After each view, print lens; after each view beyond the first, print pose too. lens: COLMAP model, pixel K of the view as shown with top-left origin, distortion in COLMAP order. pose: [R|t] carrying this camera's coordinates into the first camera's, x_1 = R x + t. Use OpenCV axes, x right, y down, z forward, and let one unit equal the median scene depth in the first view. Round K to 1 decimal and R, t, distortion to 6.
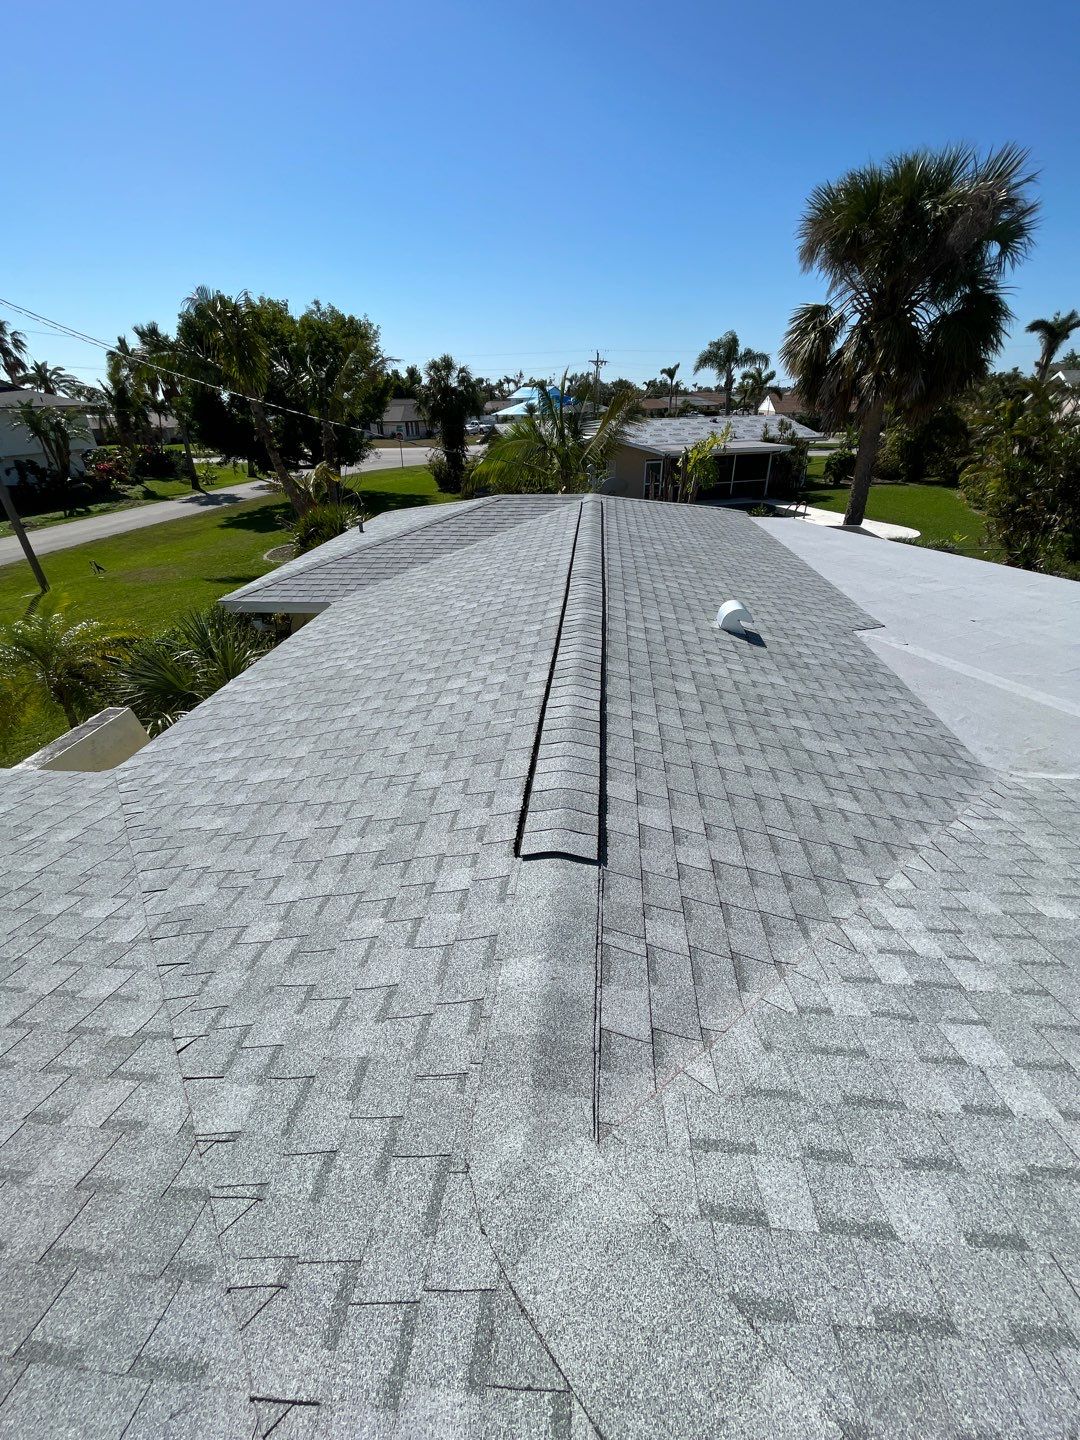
lens RADIAL K [[580.7, 0, 539.3], [0, 580.7, 712.1], [0, 0, 1]] dist [-0.002501, 0.000117]
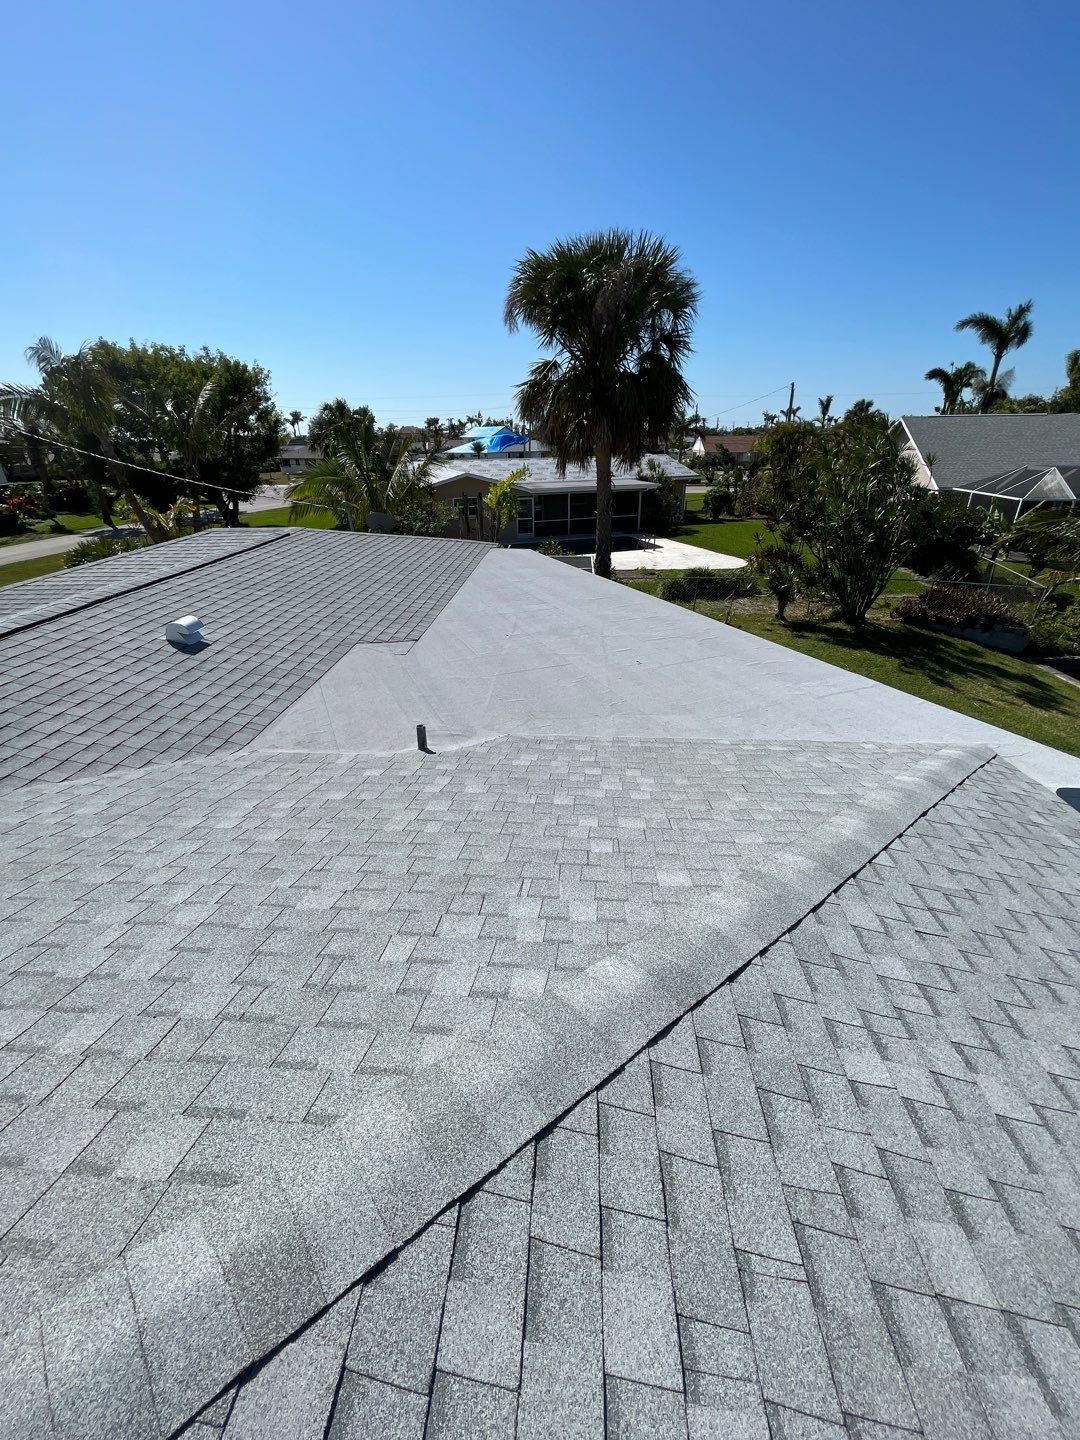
lens RADIAL K [[580.7, 0, 539.3], [0, 580.7, 712.1], [0, 0, 1]] dist [-0.002501, 0.000117]
pose [[0.999283, -0.010824, 0.036274, 0.463279], [0.012740, 0.998512, -0.053024, 0.033049], [-0.035646, 0.053448, 0.997934, -0.083460]]
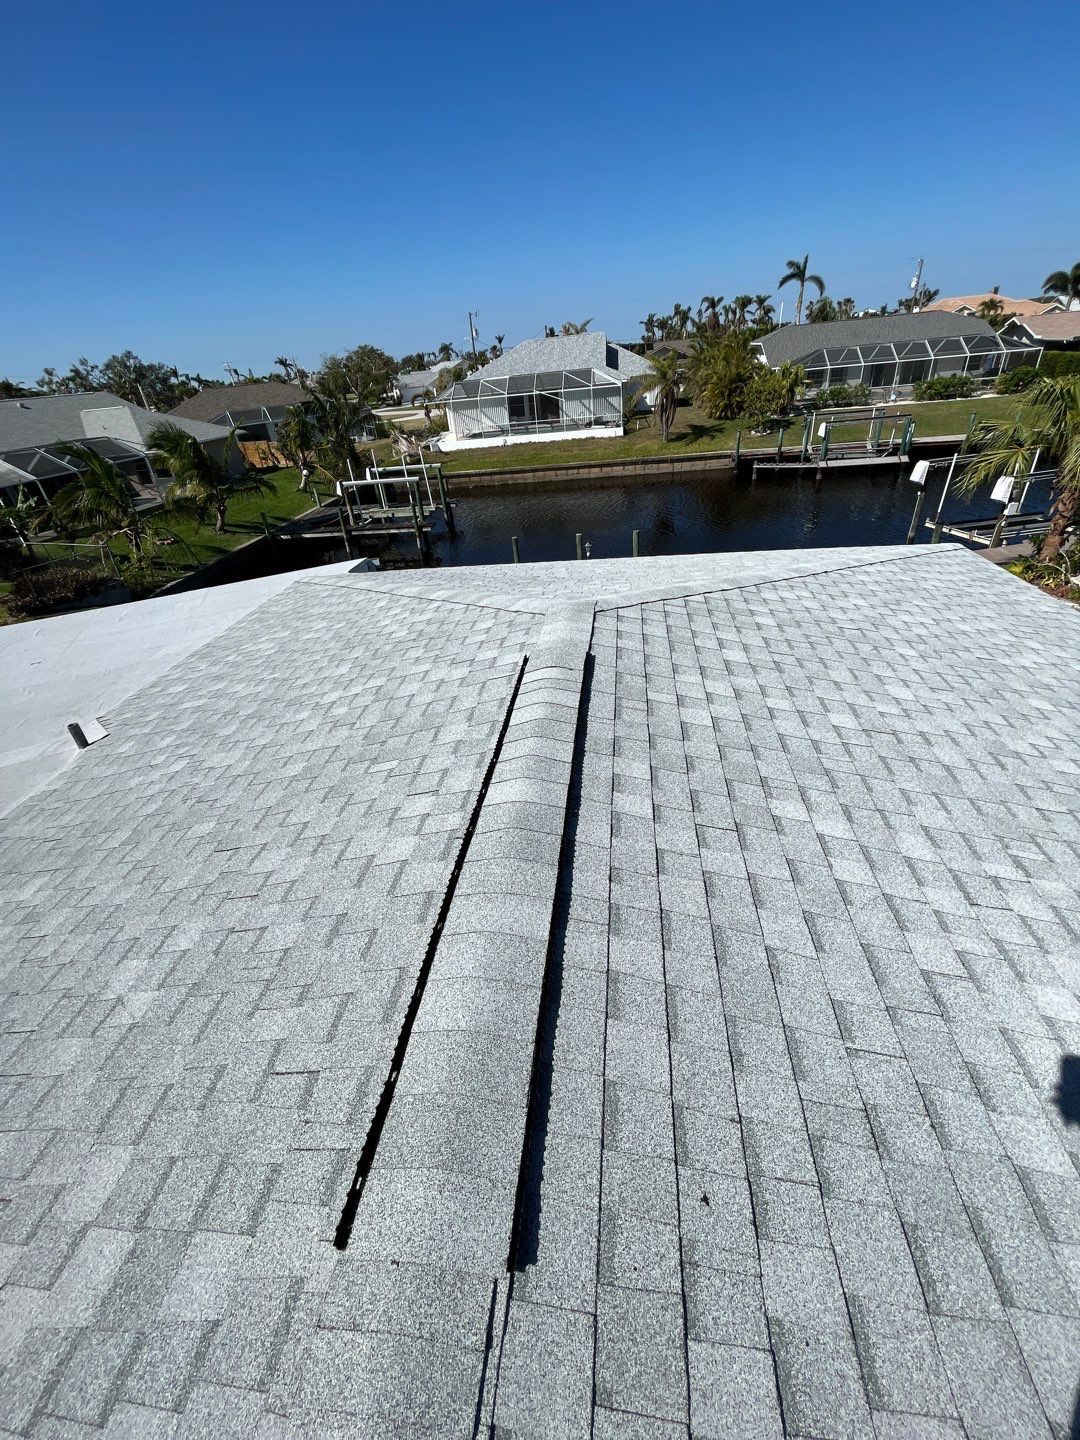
lens RADIAL K [[580.7, 0, 539.3], [0, 580.7, 712.1], [0, 0, 1]] dist [-0.002501, 0.000117]
pose [[0.029793, -0.508188, 0.860731, 0.071107], [0.552929, 0.725742, 0.409350, 0.028706], [-0.832696, 0.463727, 0.302614, -0.067318]]
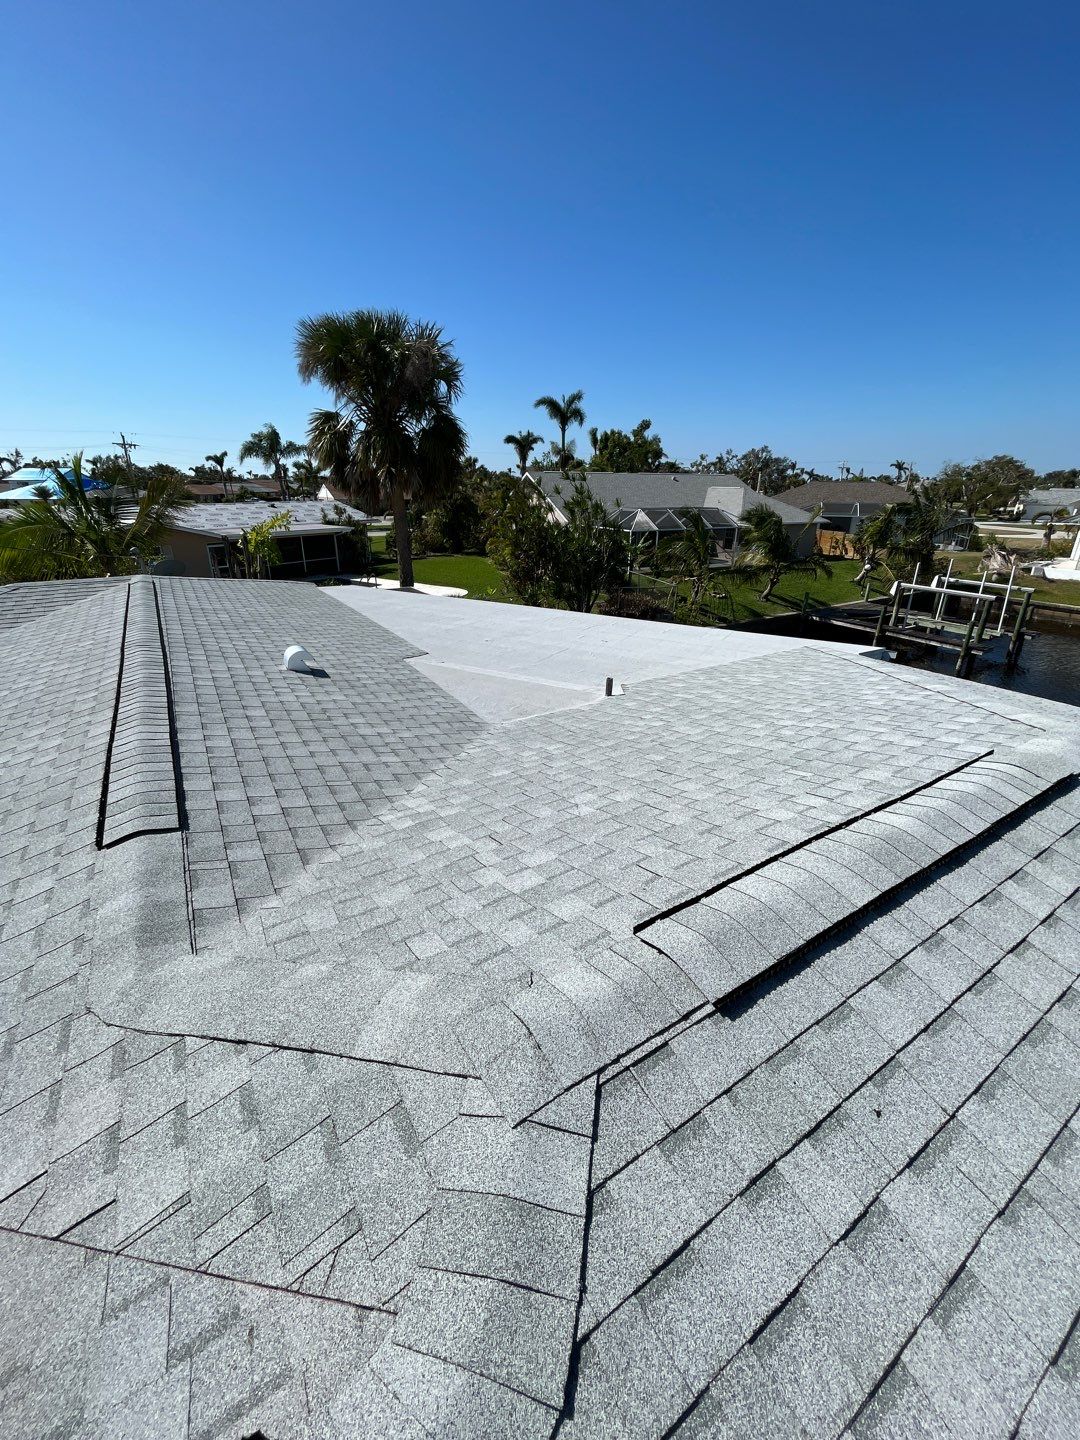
lens RADIAL K [[580.7, 0, 539.3], [0, 580.7, 712.1], [0, 0, 1]] dist [-0.002501, 0.000117]
pose [[0.788608, -0.203495, 0.580247, 0.007399], [0.274534, 0.960899, -0.036125, 0.054093], [-0.550208, 0.187786, 0.813639, -0.096059]]
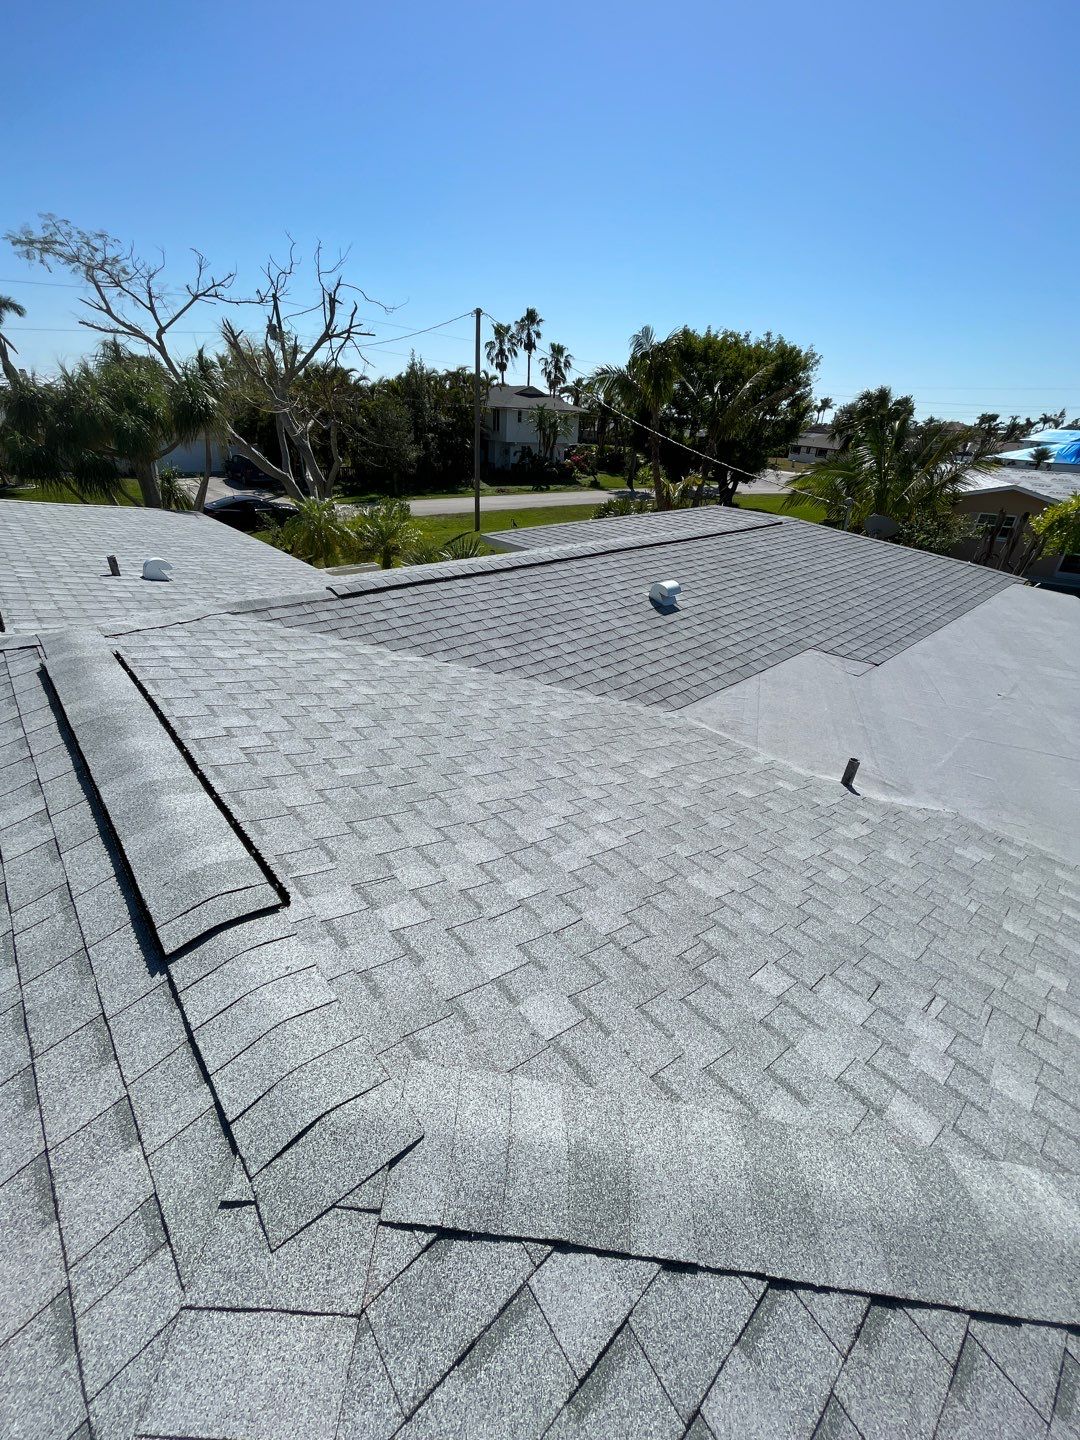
lens RADIAL K [[580.7, 0, 539.3], [0, 580.7, 712.1], [0, 0, 1]] dist [-0.002501, 0.000117]
pose [[0.743786, 0.359377, -0.563588, 0.442442], [-0.376163, 0.922024, 0.091501, 0.033544], [0.552525, 0.143944, 0.820973, -0.088300]]
